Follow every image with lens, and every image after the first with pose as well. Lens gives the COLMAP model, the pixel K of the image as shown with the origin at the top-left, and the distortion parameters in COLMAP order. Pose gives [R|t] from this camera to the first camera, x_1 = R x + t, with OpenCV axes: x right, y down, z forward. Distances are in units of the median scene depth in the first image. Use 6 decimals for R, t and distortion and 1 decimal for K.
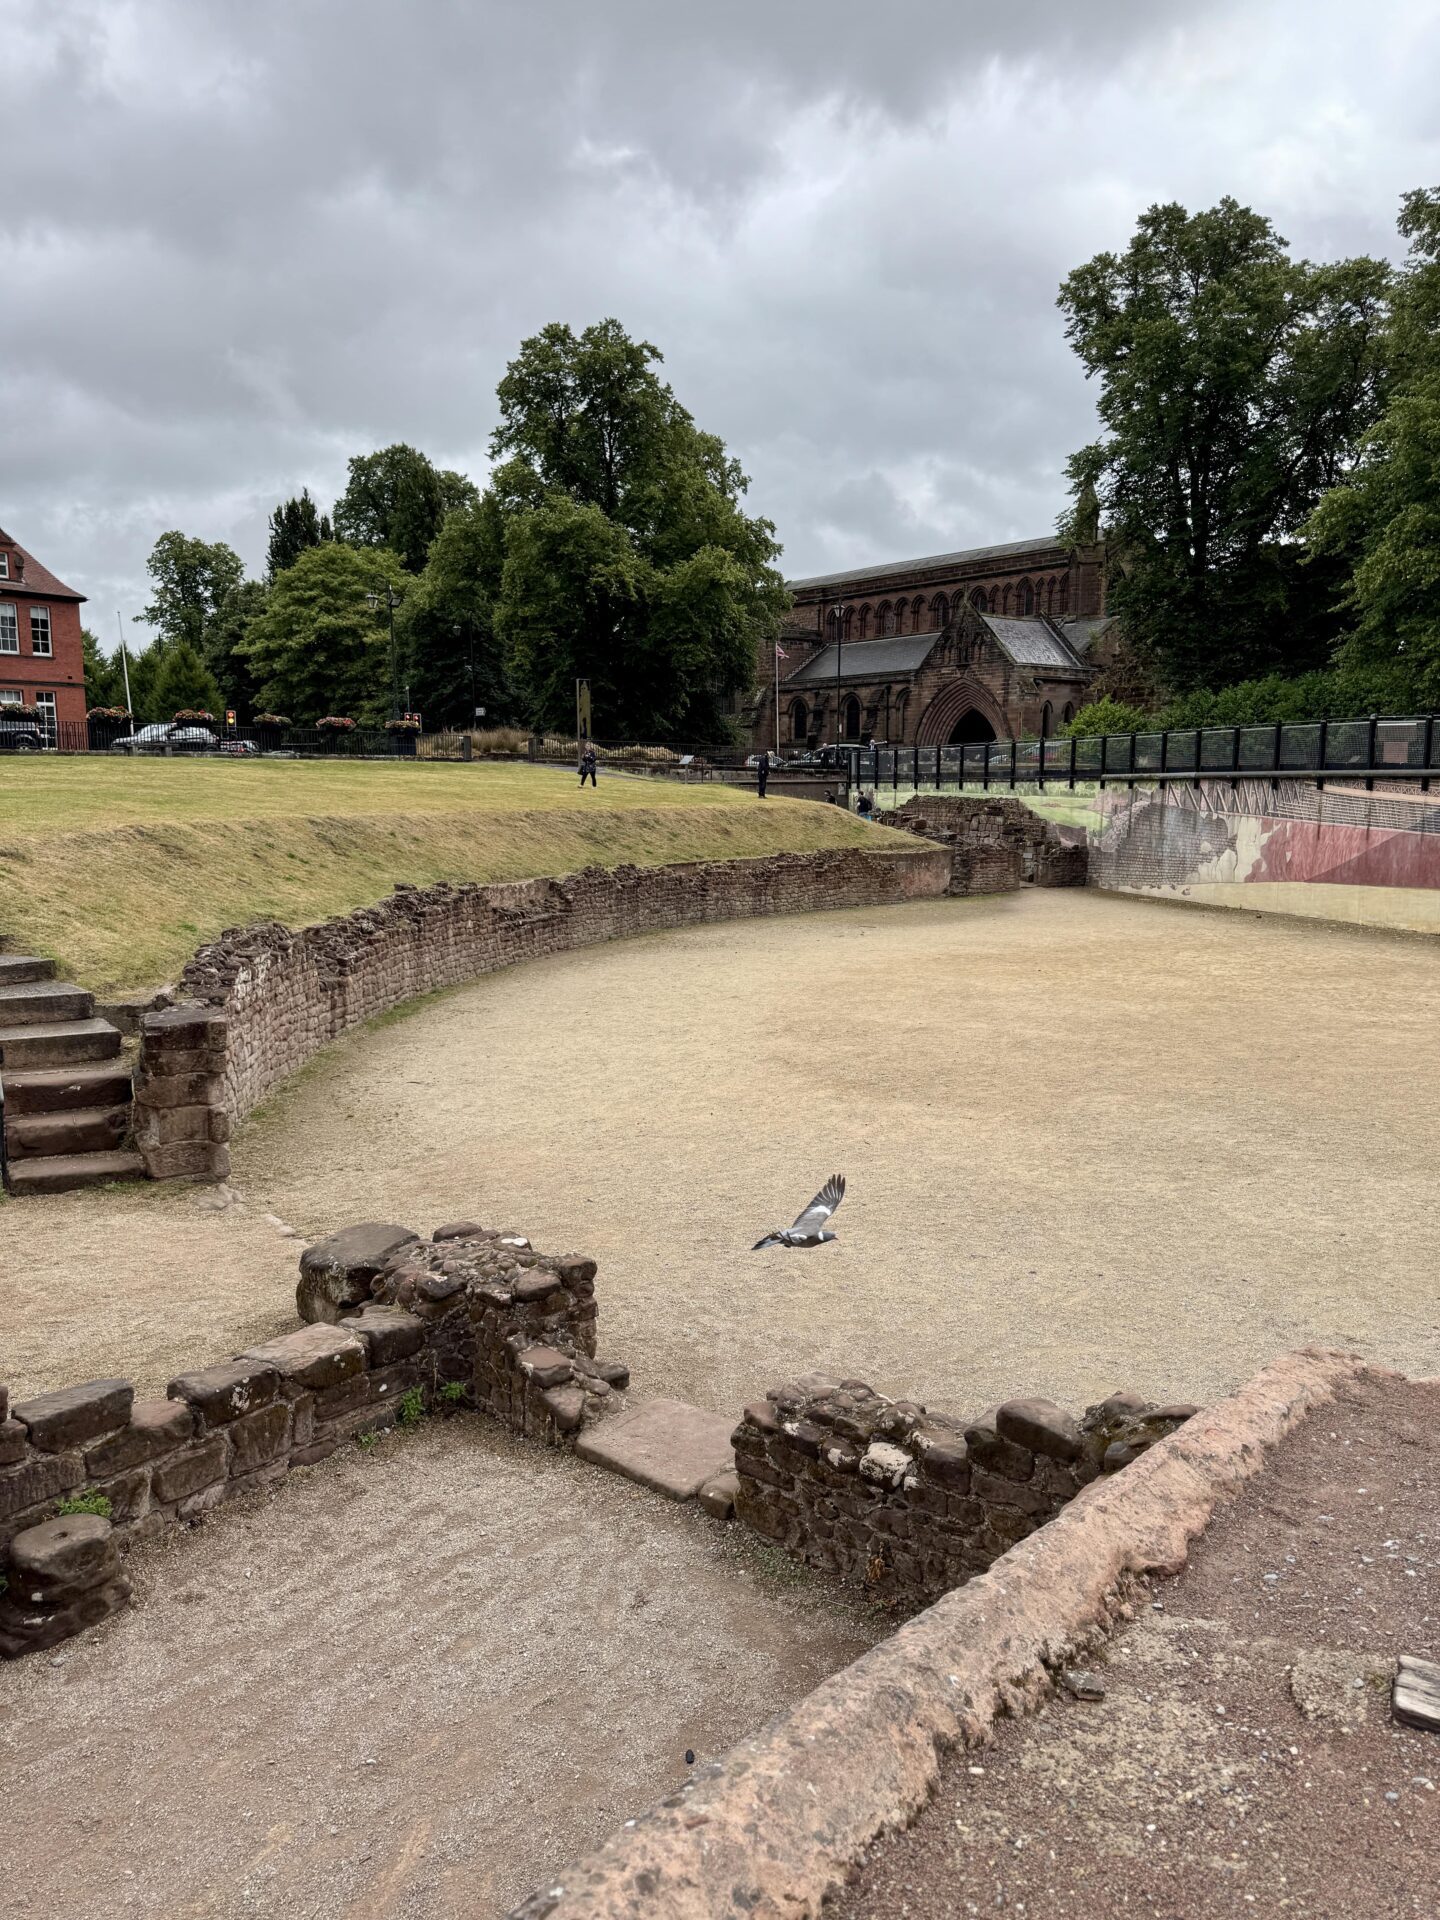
lens RADIAL K [[1337.5, 0, 718.3], [0, 1337.5, 969.4], [0, 0, 1]] dist [0.197922, -0.417240]
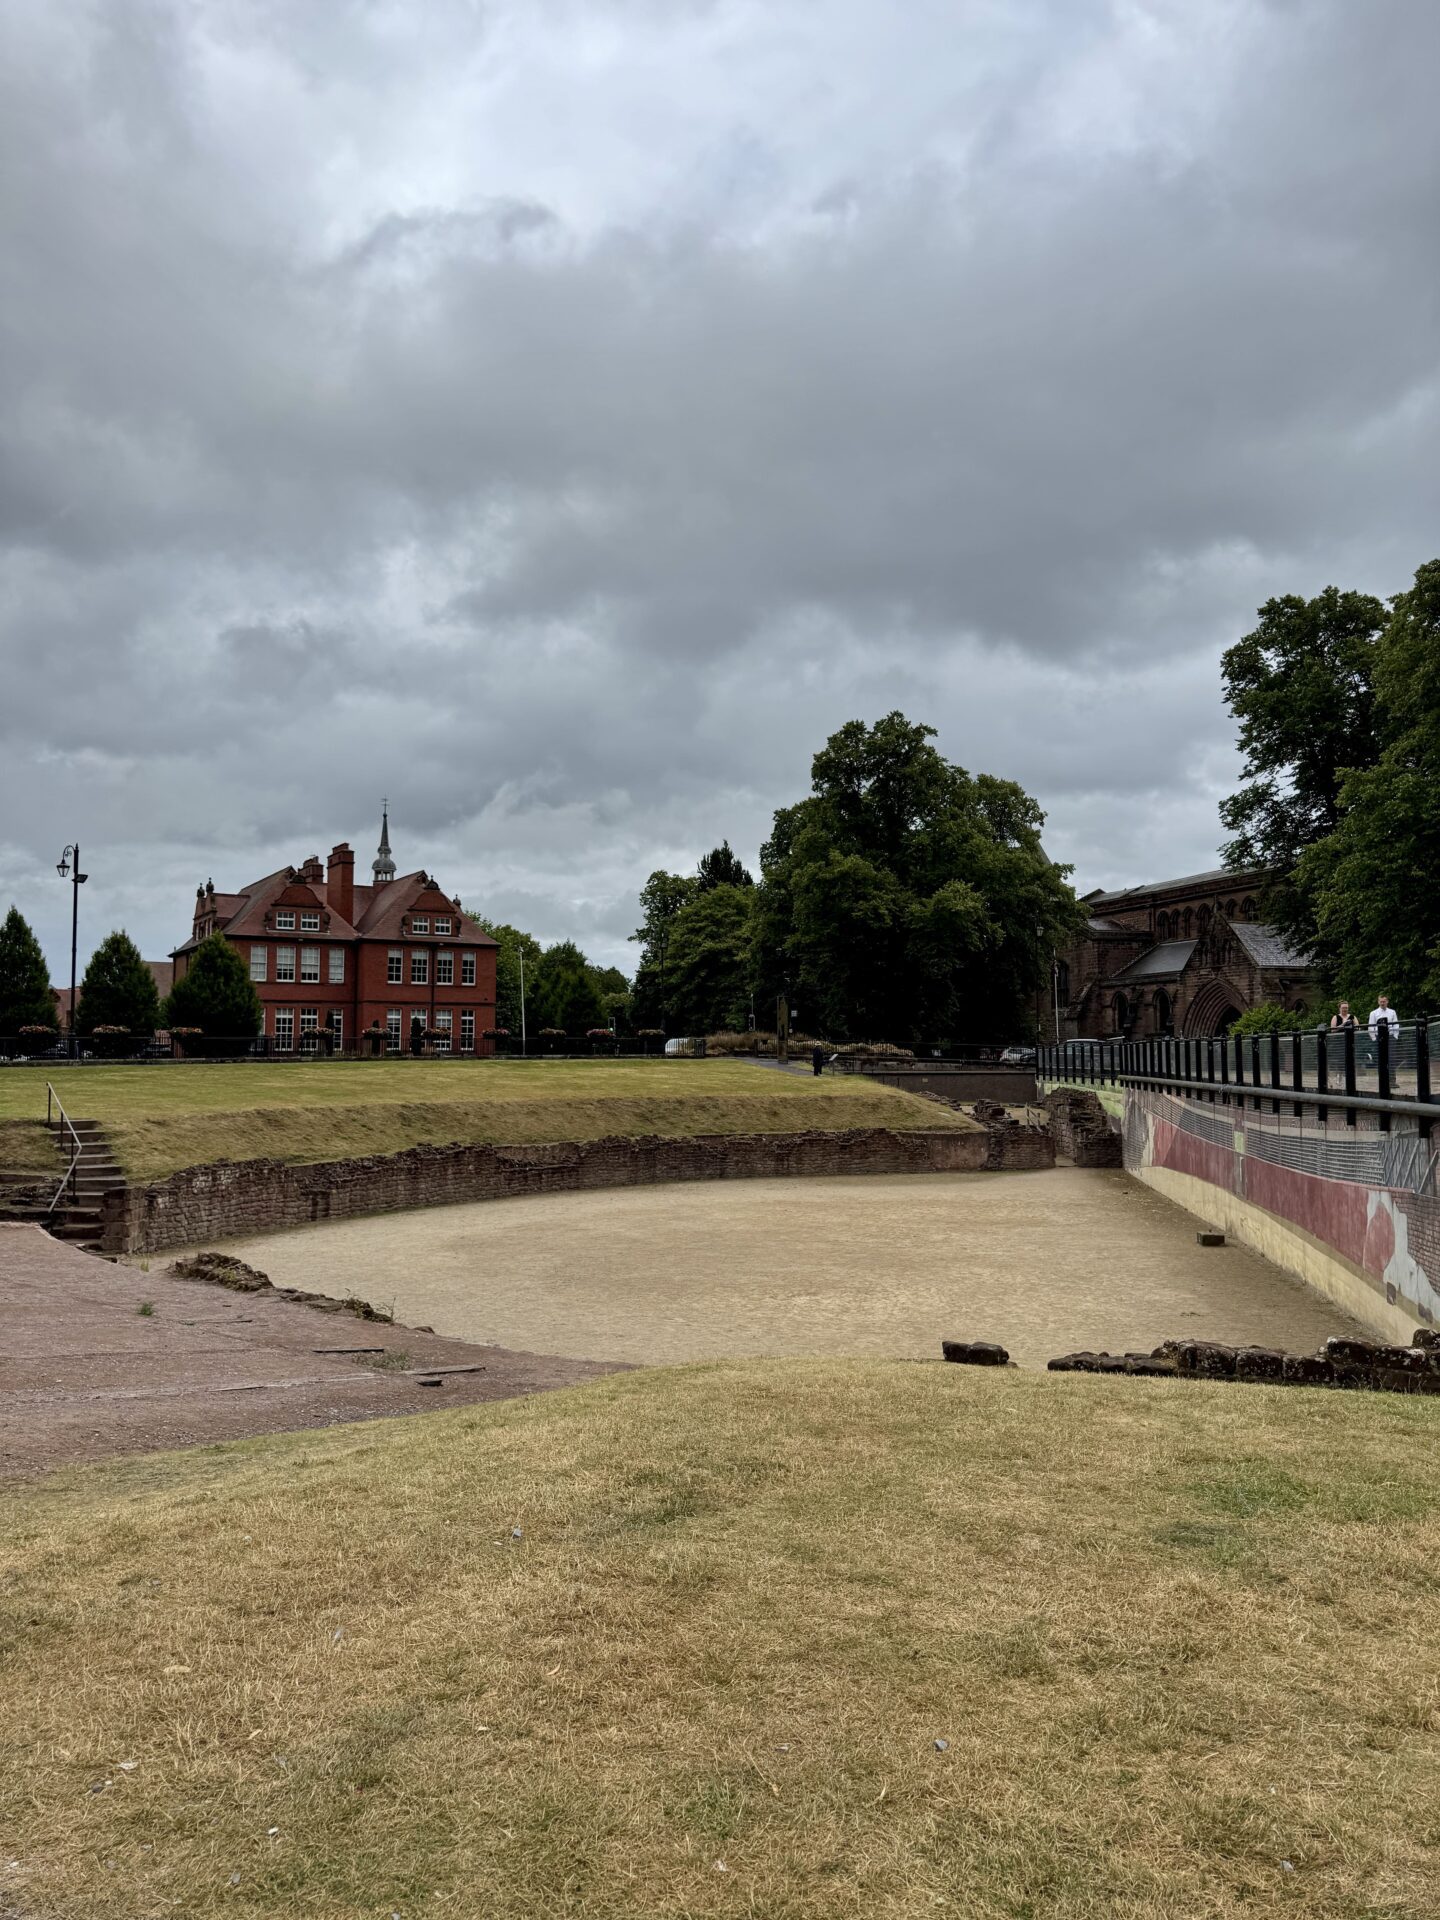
lens RADIAL K [[1337.5, 0, 718.3], [0, 1337.5, 969.4], [0, 0, 1]] dist [0.197922, -0.417240]
pose [[0.918543, -0.024584, -0.394556, 0.260155], [-0.056118, 0.979849, -0.191697, 0.010042], [0.391318, 0.198223, 0.898653, -0.149167]]
